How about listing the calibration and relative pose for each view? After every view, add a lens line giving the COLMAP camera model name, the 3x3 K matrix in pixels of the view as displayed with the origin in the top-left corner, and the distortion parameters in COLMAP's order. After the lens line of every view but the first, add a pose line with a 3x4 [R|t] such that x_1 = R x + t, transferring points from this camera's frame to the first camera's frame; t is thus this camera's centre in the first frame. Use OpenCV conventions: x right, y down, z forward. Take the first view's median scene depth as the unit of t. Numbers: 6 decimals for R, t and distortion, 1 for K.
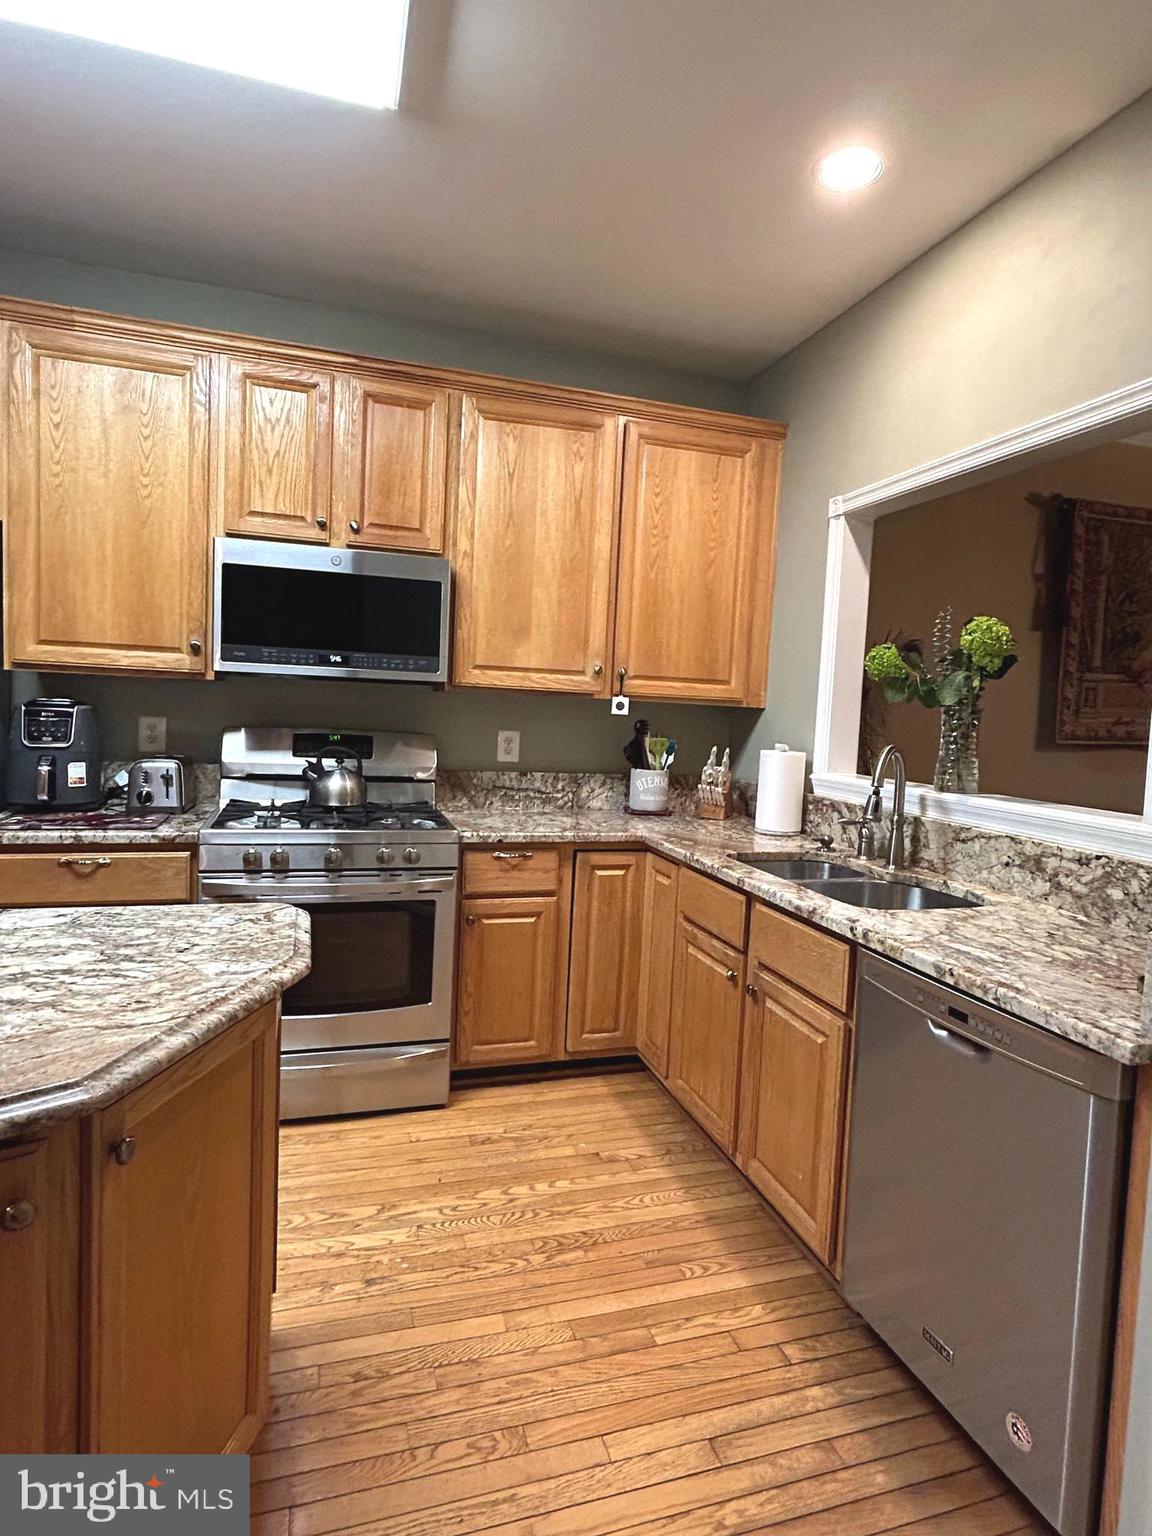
lens RADIAL K [[834.9, 0, 576.0], [0, 834.9, 768.0], [0, 0, 1]] dist [-0.004036, 0.001859]
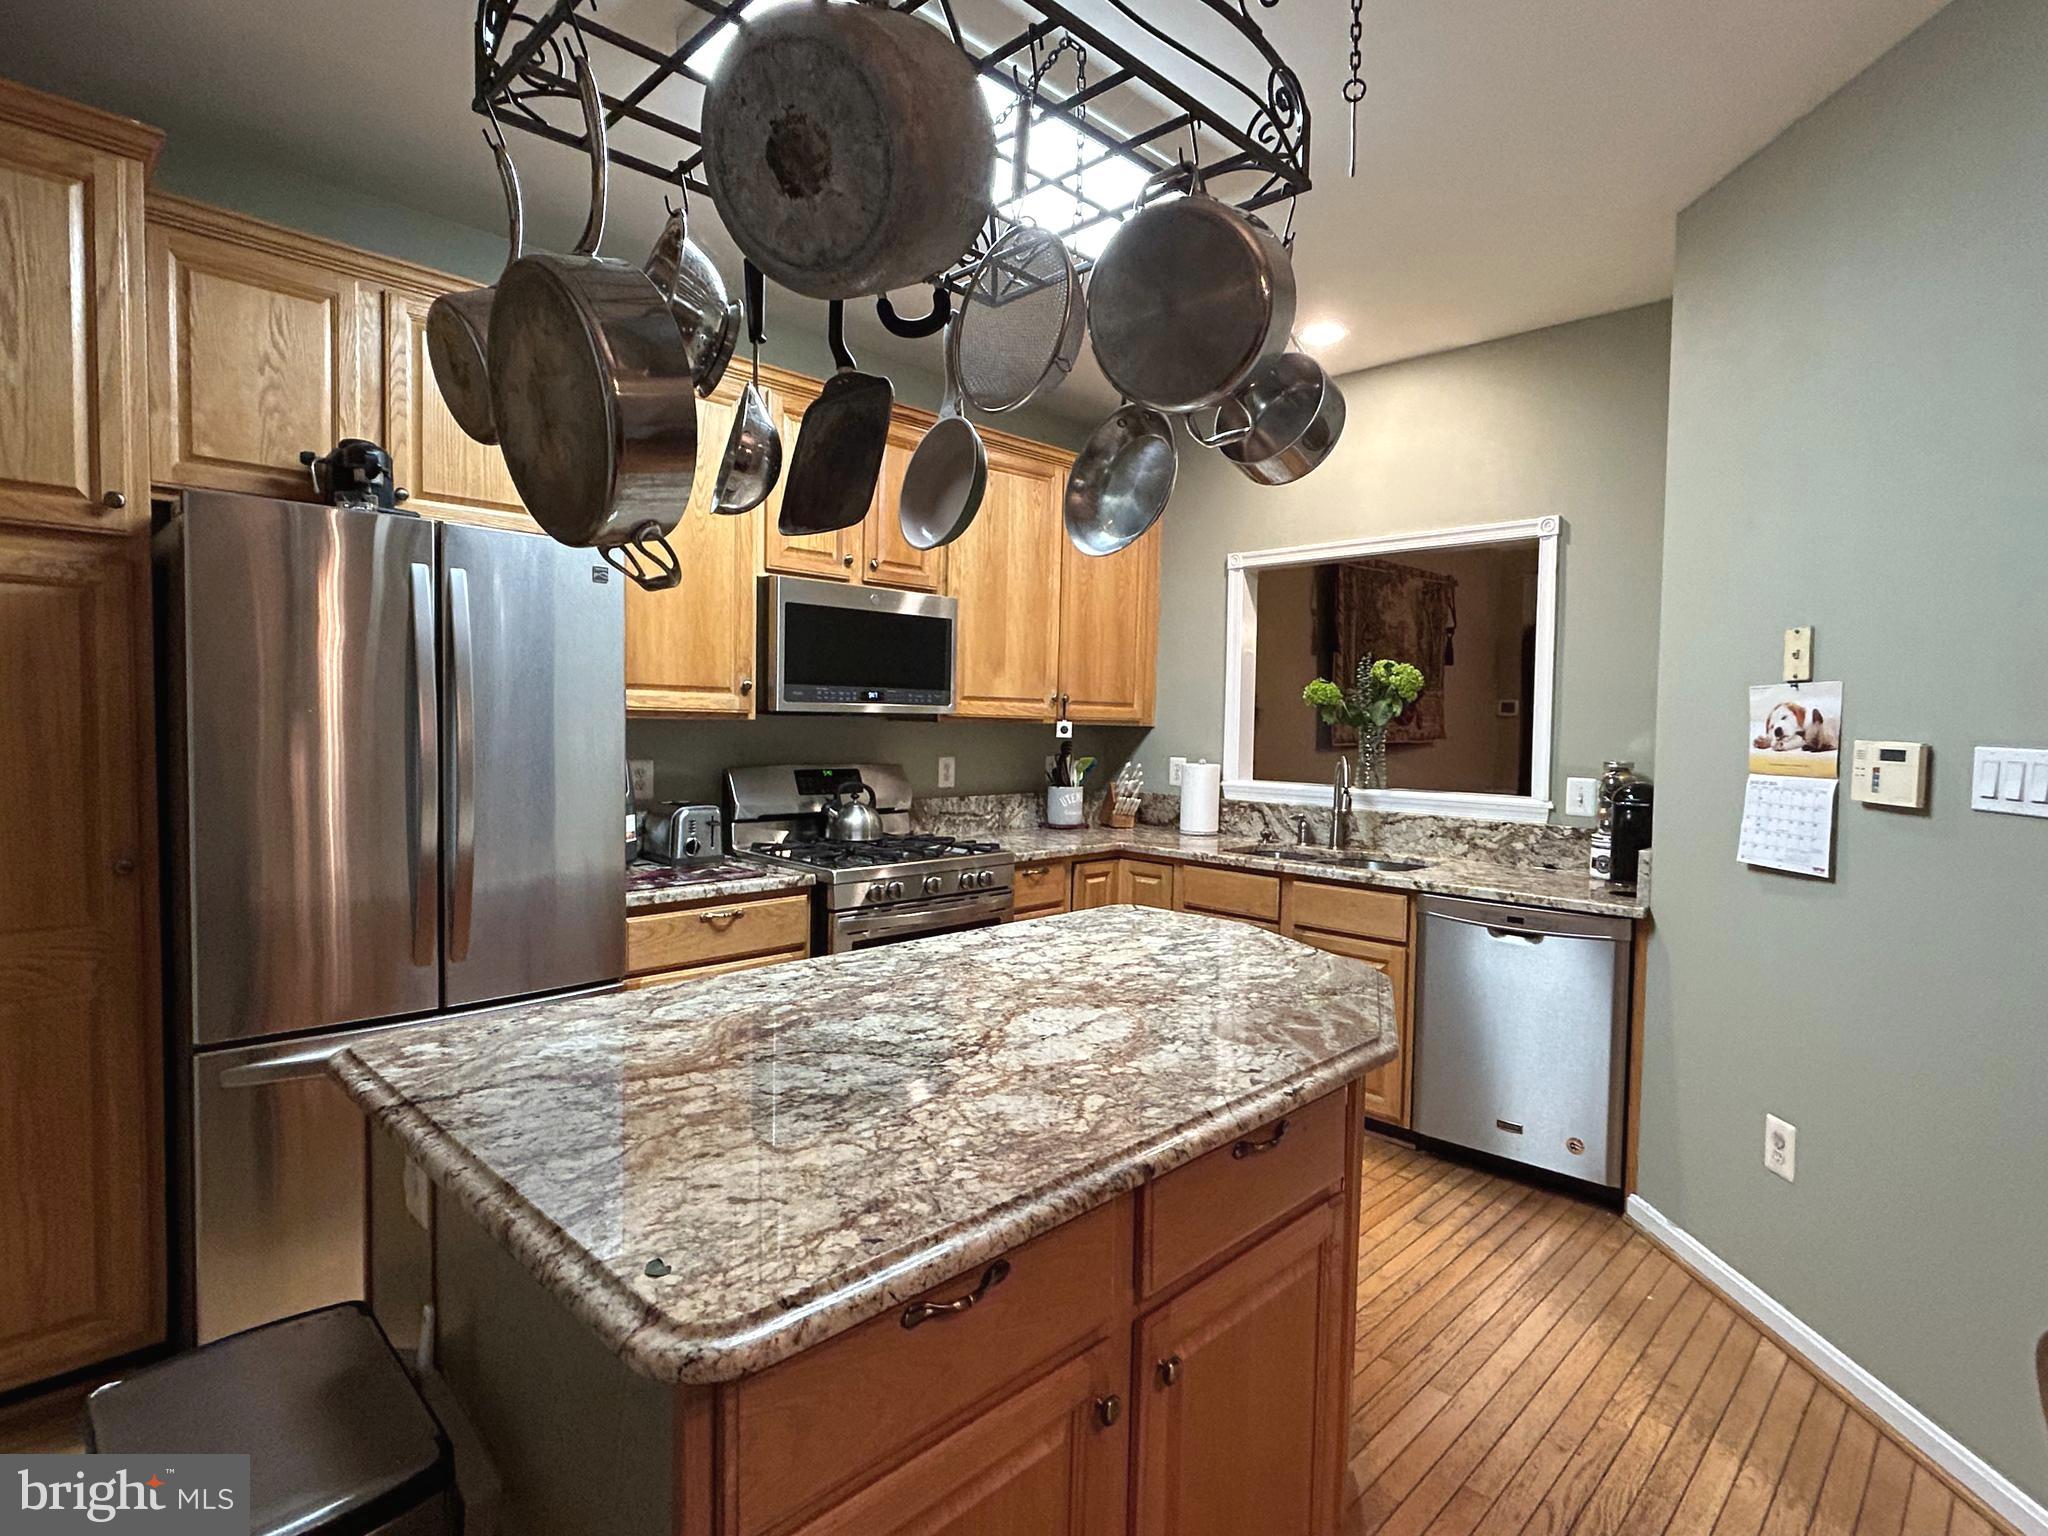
lens RADIAL K [[1051.9, 0, 1014.3], [0, 1051.9, 774.7], [0, 0, 1]] dist [0.001637, -0.001150]
pose [[0.883967, -0.054330, 0.464383, -0.712598], [0.056938, 0.998342, 0.008415, -0.034378], [-0.464070, 0.019002, 0.885595, -0.203514]]
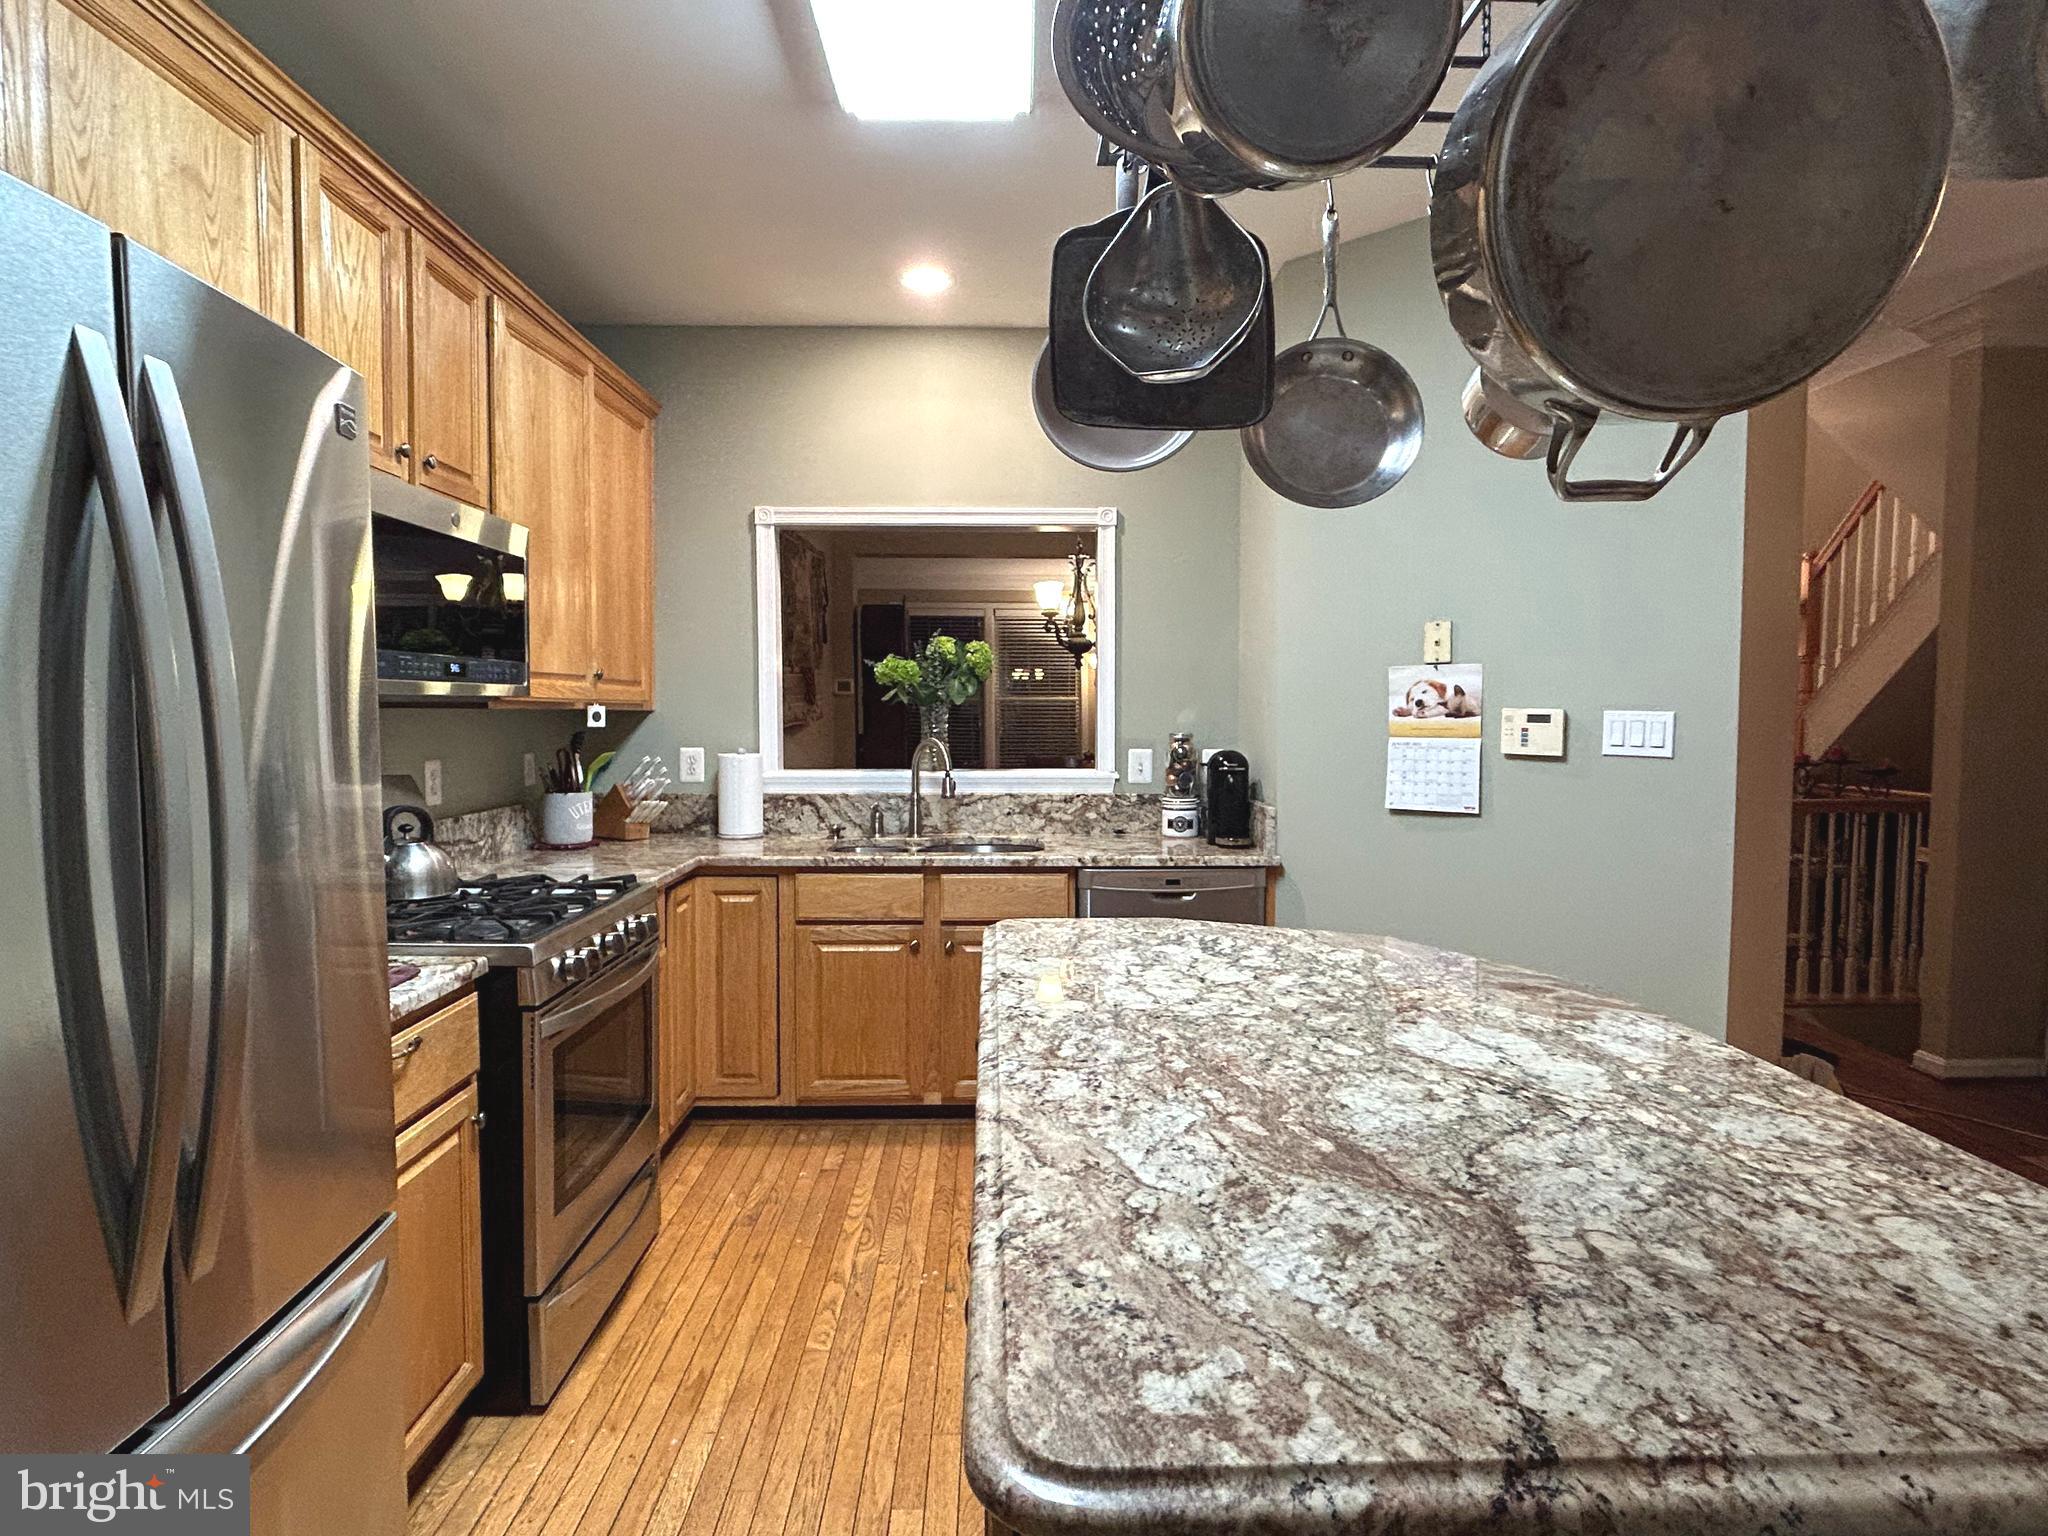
lens RADIAL K [[1113.1, 0, 1020.8], [0, 1113.1, 770.4], [0, 0, 1]] dist [-0.004036, 0.001859]
pose [[0.274598, -0.098774, 0.956473, -0.975771], [0.083136, 0.993424, 0.078722, -0.080961], [-0.957958, 0.057901, 0.281004, 0.326693]]
